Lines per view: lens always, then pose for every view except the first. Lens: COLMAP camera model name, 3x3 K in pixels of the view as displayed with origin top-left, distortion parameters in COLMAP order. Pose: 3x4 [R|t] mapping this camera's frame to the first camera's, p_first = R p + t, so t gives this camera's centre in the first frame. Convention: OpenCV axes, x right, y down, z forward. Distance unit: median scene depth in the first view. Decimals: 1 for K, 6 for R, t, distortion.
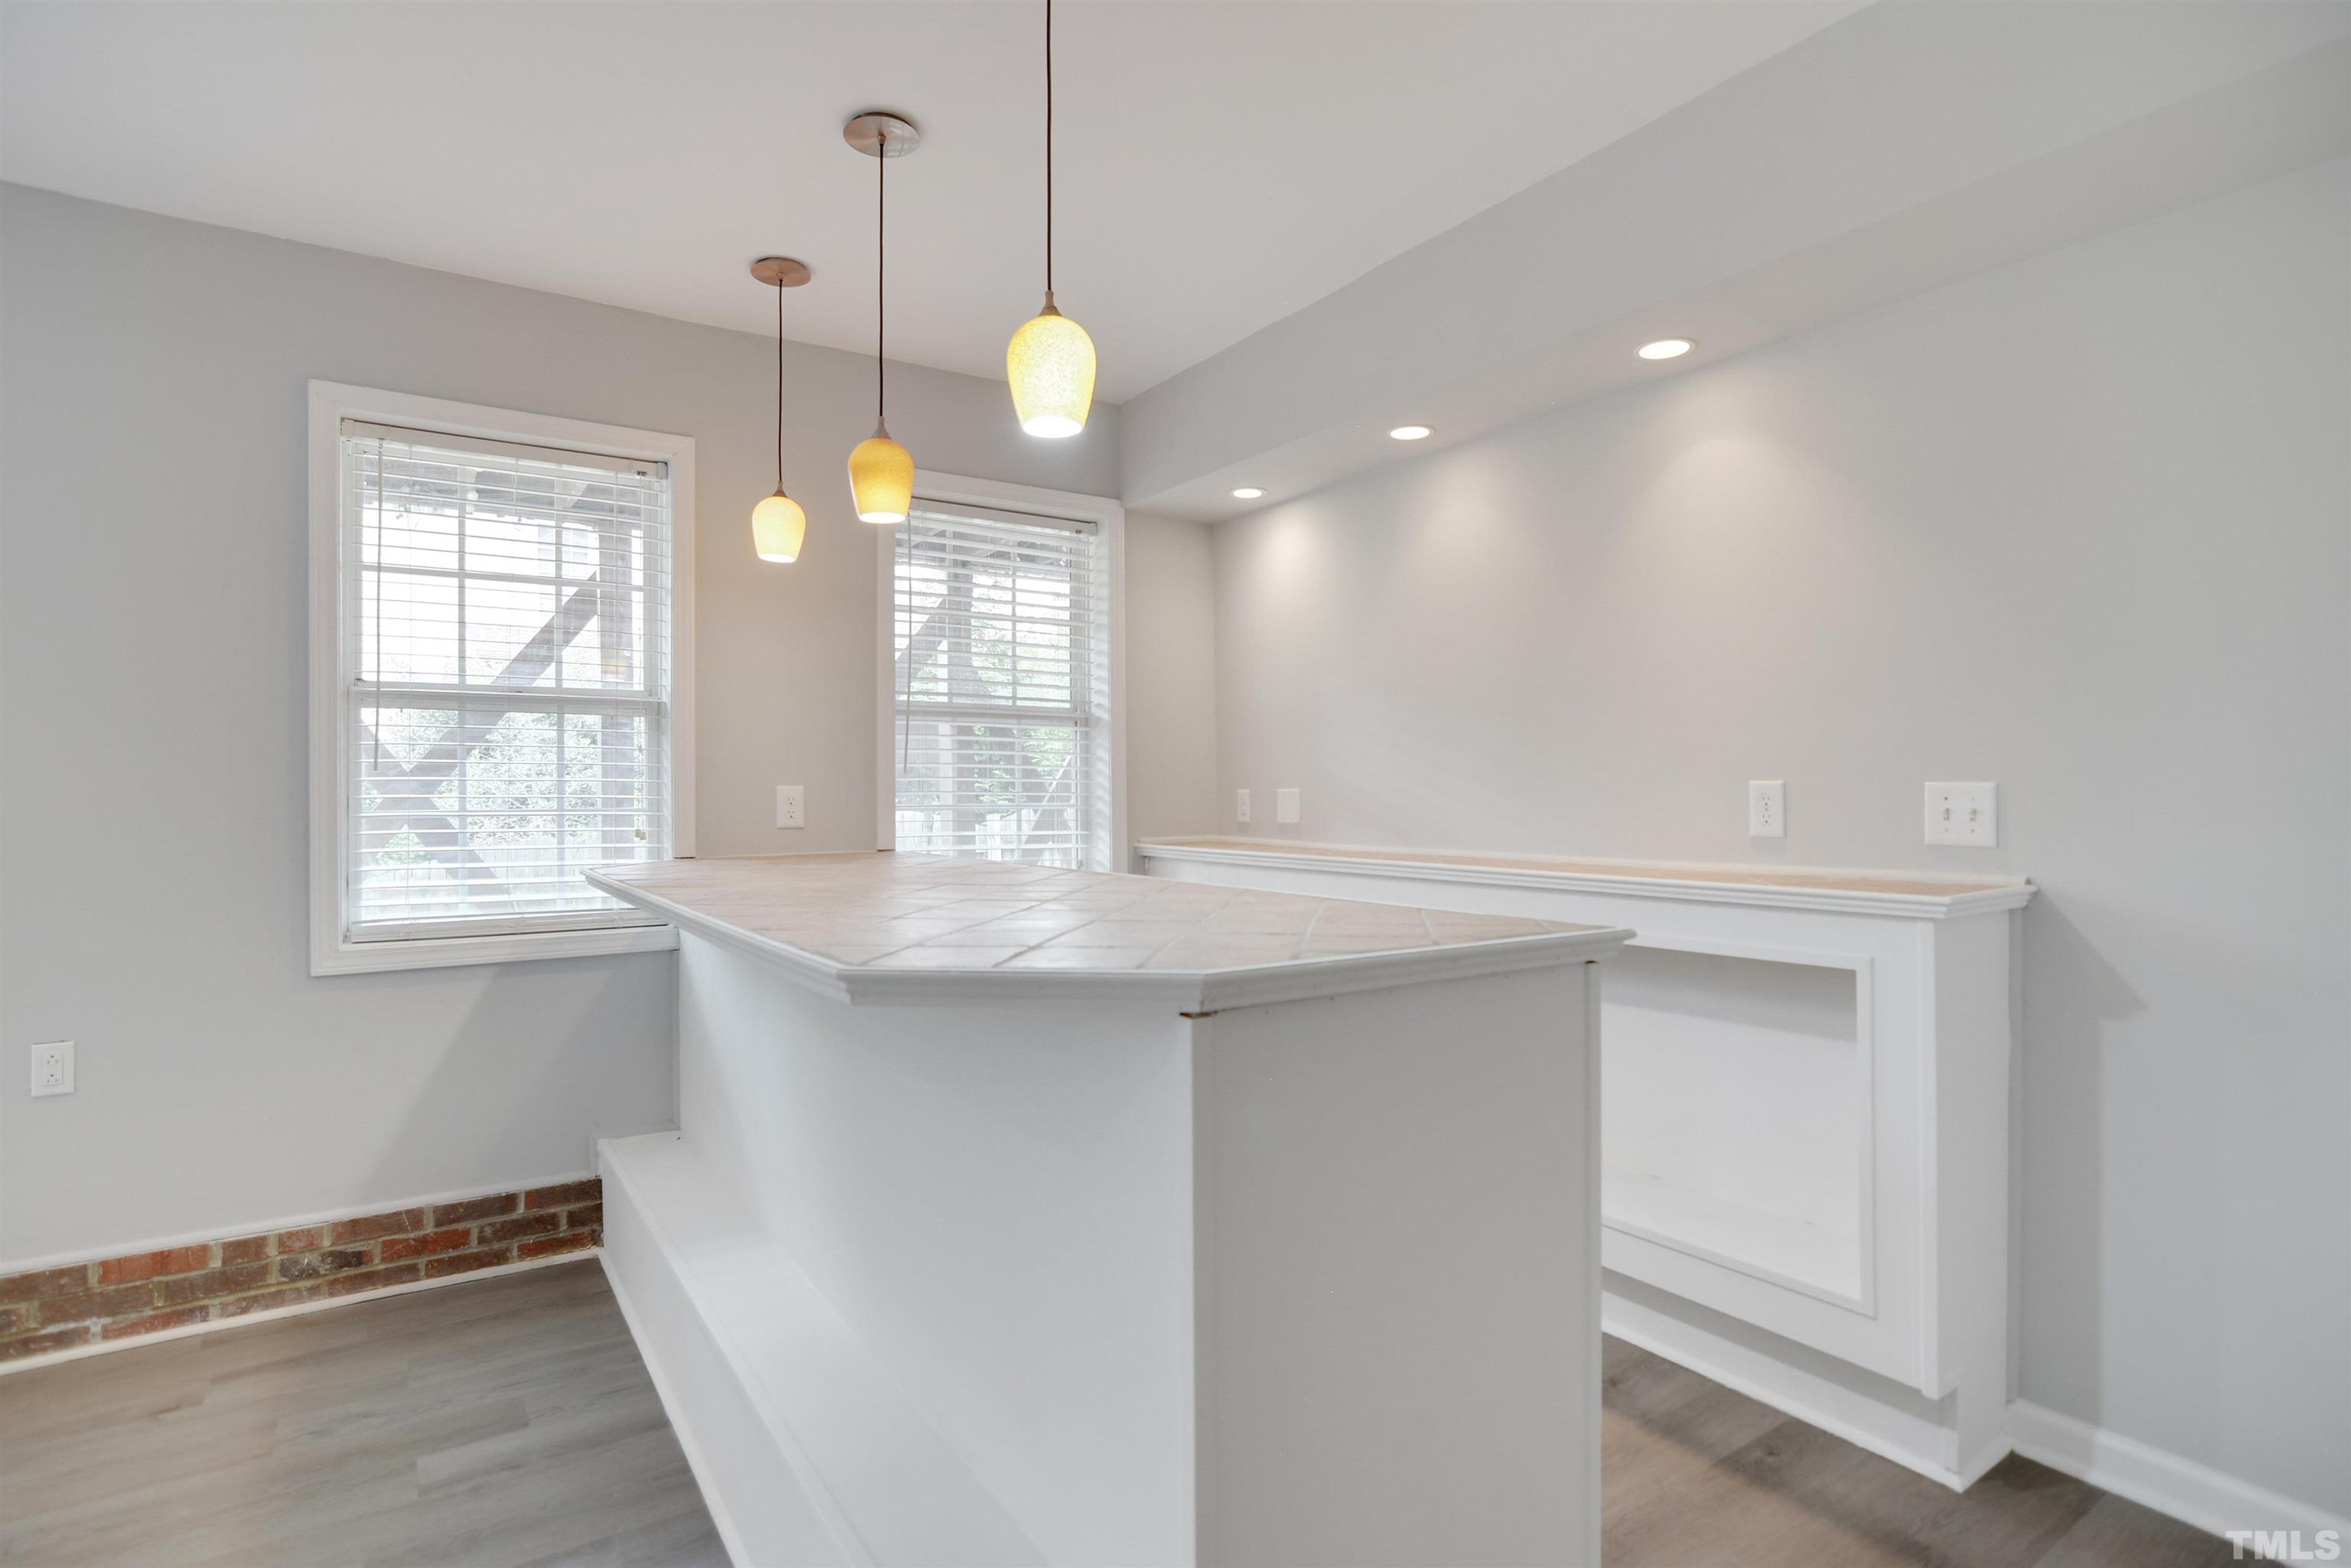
lens RADIAL K [[1150.9, 0, 1152.5], [0, 1150.9, 779.4], [0, 0, 1]] dist [-0.040775, 0.013502]
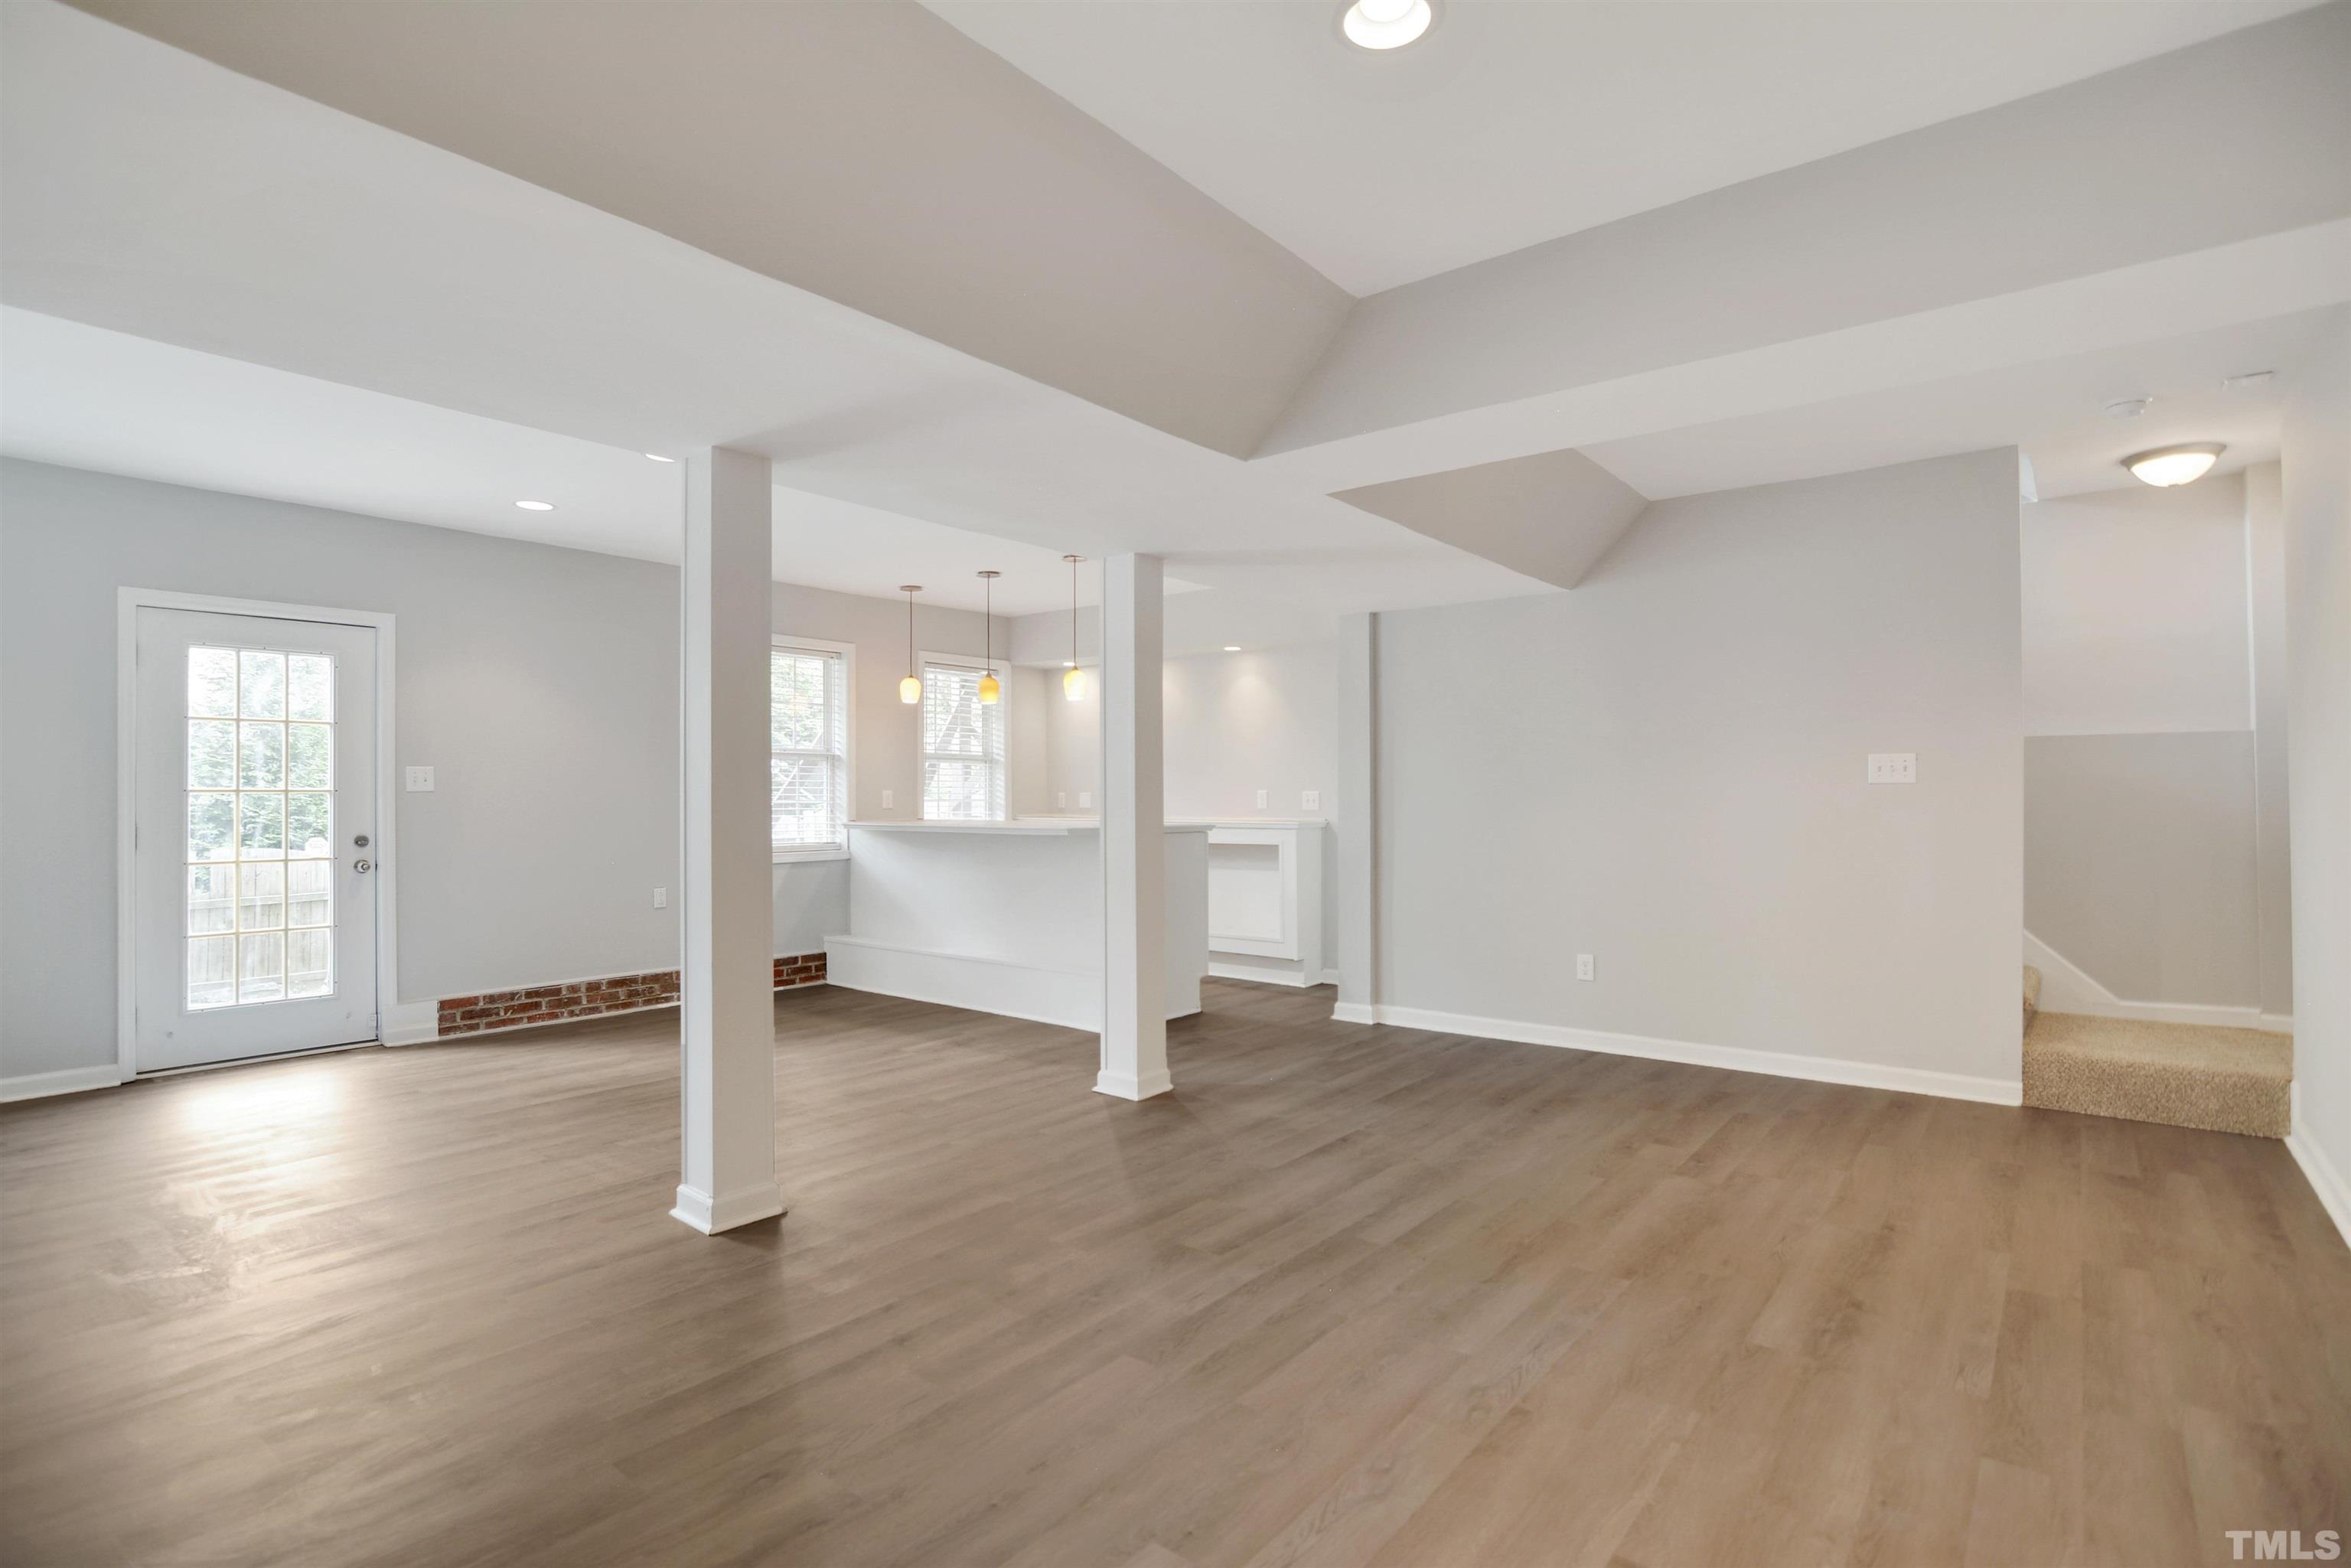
lens RADIAL K [[1150.9, 0, 1152.5], [0, 1150.9, 779.4], [0, 0, 1]] dist [-0.040775, 0.013502]
pose [[0.952458, 0.006948, 0.304591, -0.638153], [-0.005870, 0.999973, -0.004454, -0.012180], [-0.304614, 0.002455, 0.952473, -1.730596]]
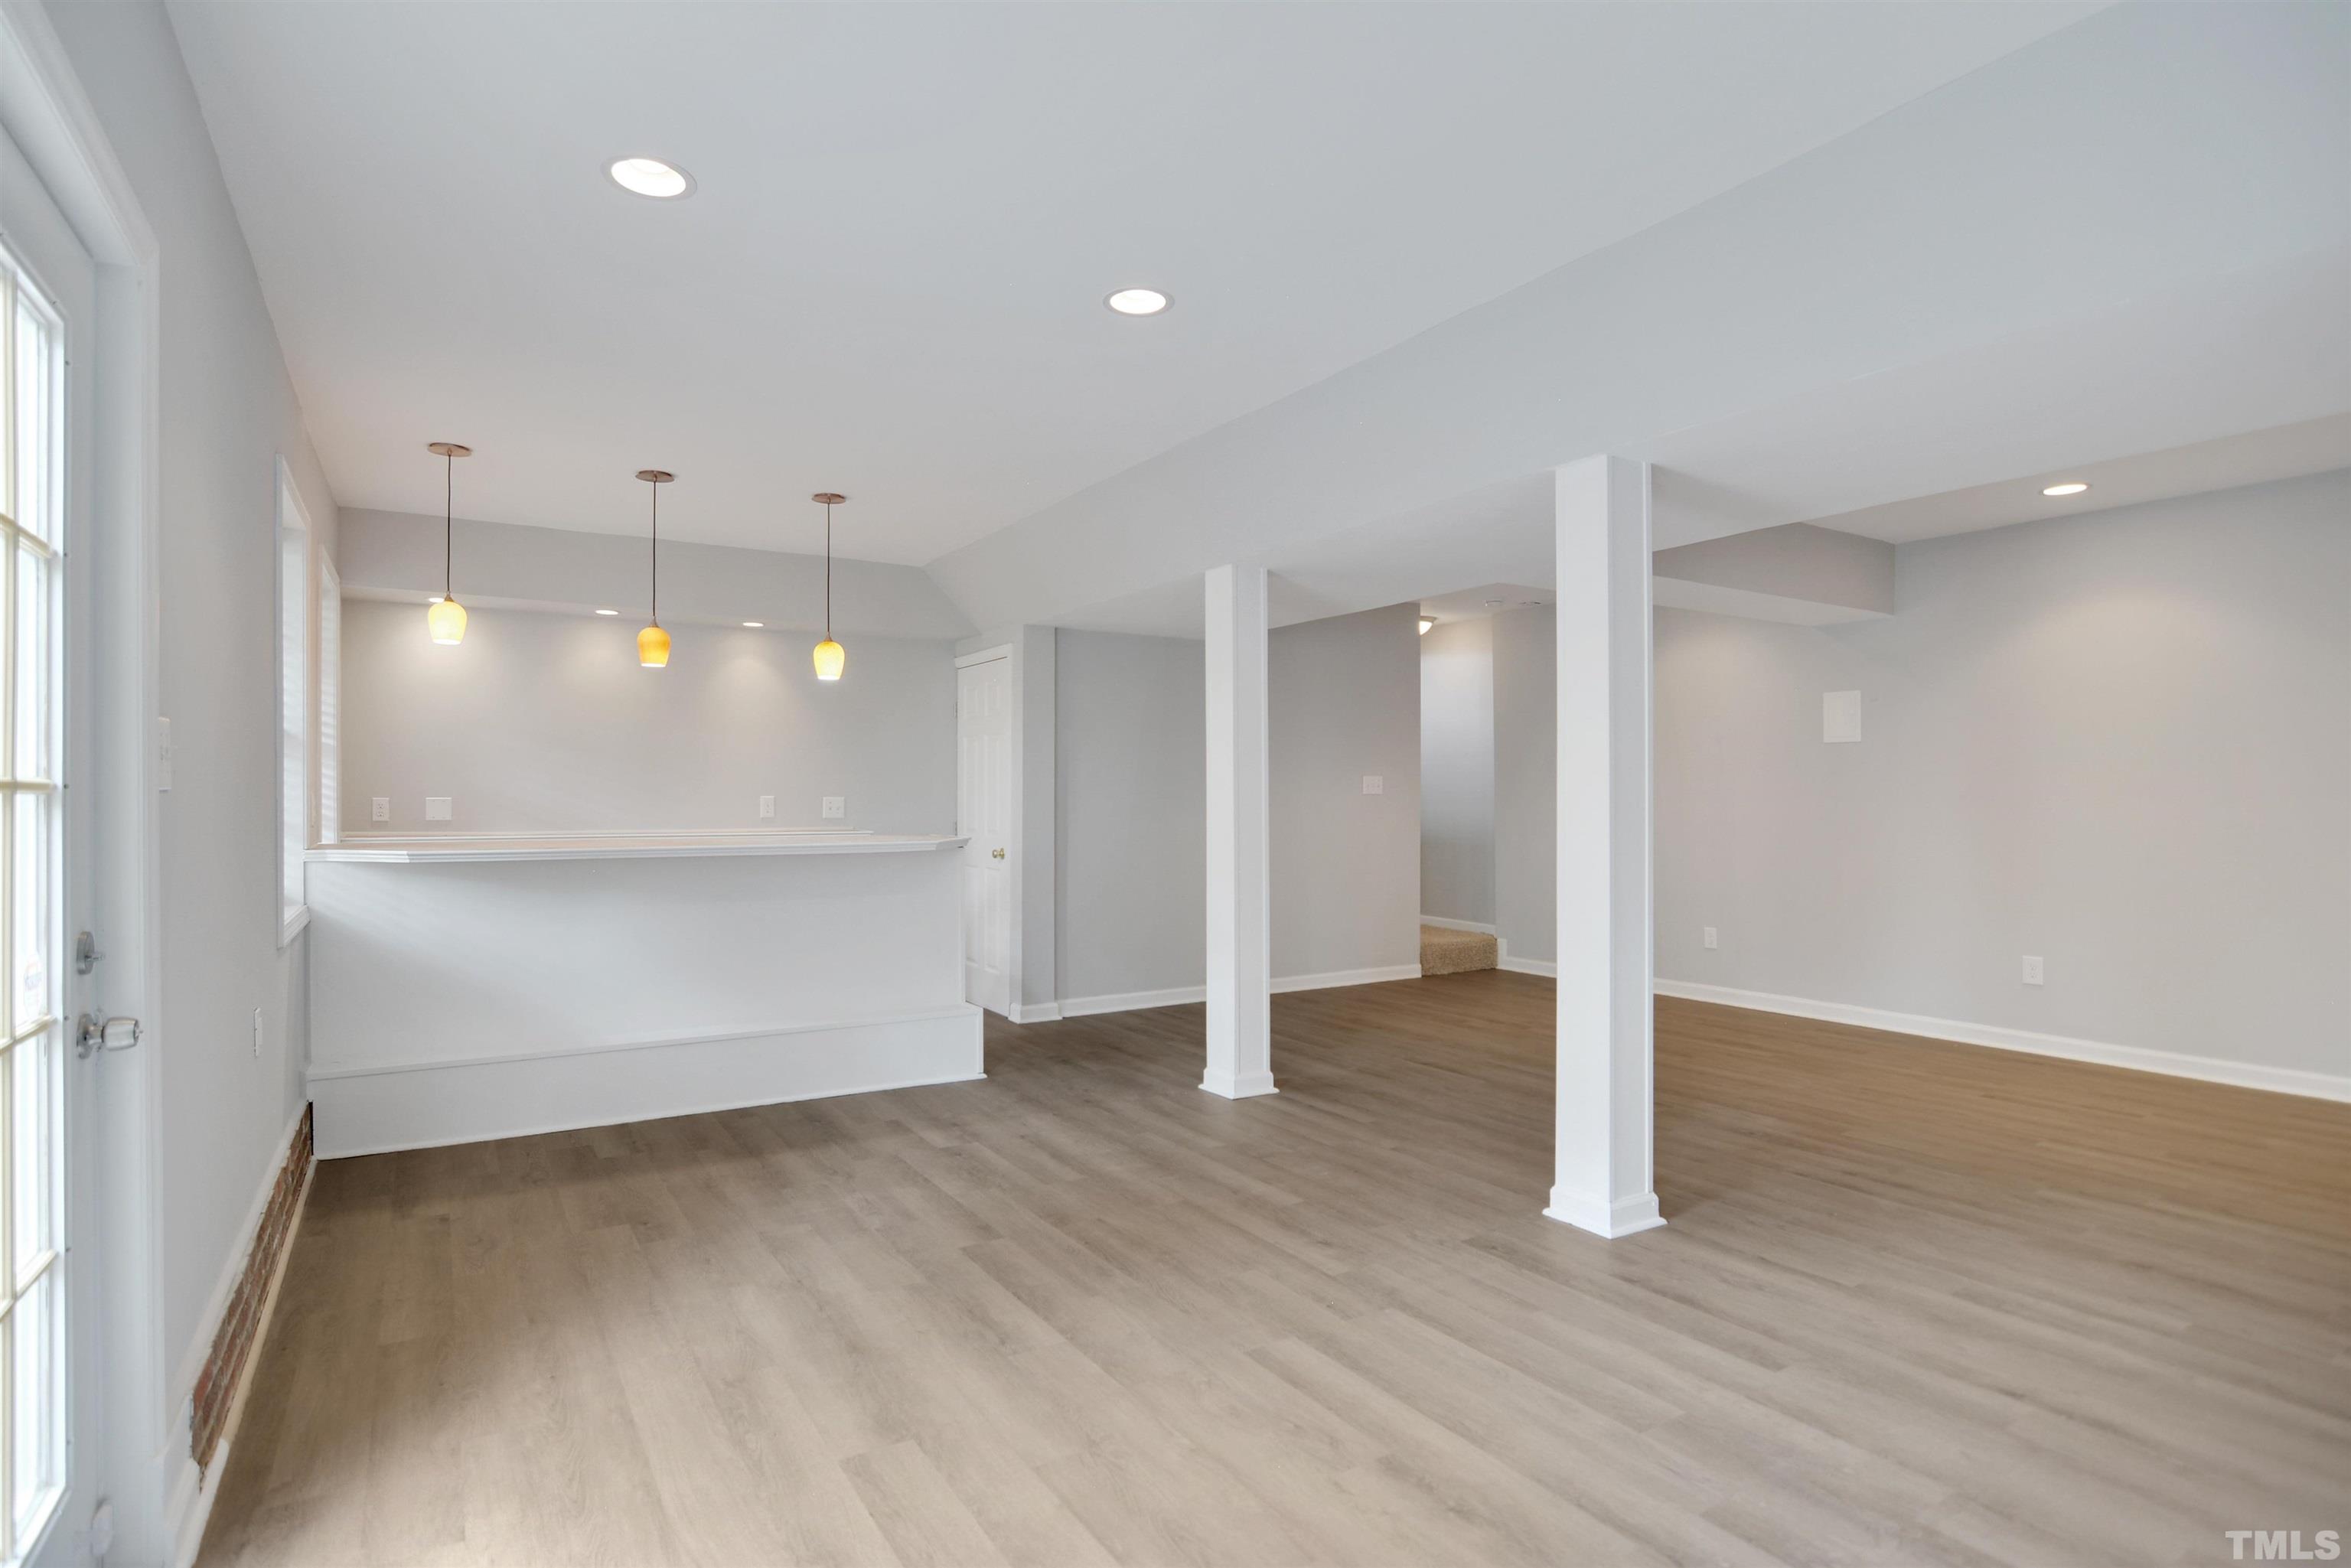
lens RADIAL K [[1179.2, 0, 1183.3], [0, 1179.2, 808.7], [0, 0, 1]] dist [0.000886, 0.000172]
pose [[0.012566, -0.003658, 0.999914, -1.977330], [-0.011468, 0.999927, 0.003802, 0.008555], [-0.999855, -0.011515, 0.012523, 0.018103]]
